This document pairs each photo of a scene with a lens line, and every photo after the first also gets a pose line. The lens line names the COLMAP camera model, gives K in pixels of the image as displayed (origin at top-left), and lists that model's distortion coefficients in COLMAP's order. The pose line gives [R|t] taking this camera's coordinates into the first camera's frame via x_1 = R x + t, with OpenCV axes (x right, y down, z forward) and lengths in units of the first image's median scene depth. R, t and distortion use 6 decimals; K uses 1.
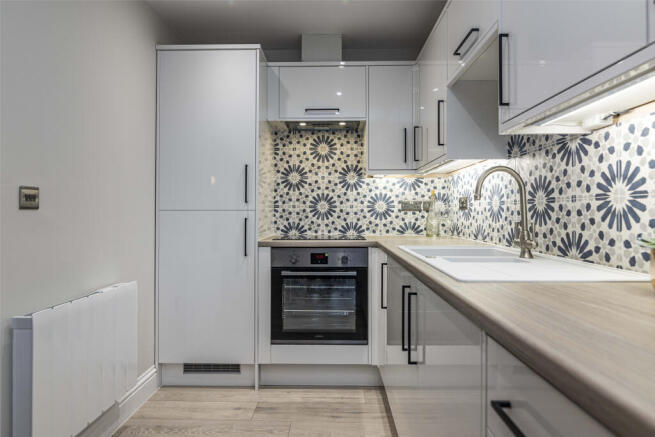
lens RADIAL K [[388.7, 0, 328.2], [0, 388.7, 214.8], [0, 0, 1]] dist [0.001696, 0.000163]
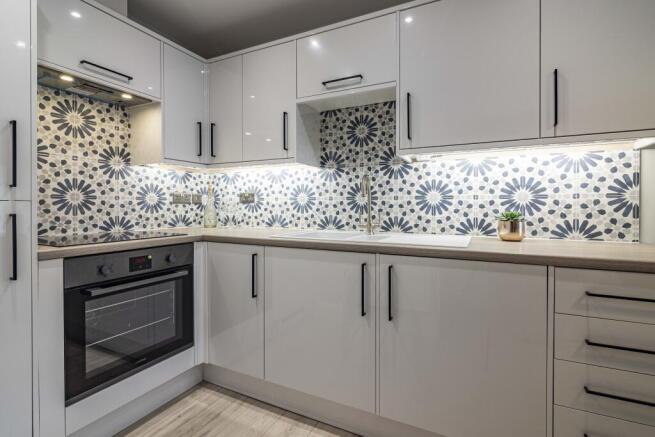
lens RADIAL K [[304.8, 0, 329.1], [0, 304.8, 211.4], [0, 0, 1]] dist [-0.000146, -0.000004]
pose [[0.426716, -0.013830, 0.904280, -0.337837], [0.001917, 0.999895, 0.014388, -0.000457], [-0.904384, -0.004406, 0.426698, 0.313578]]
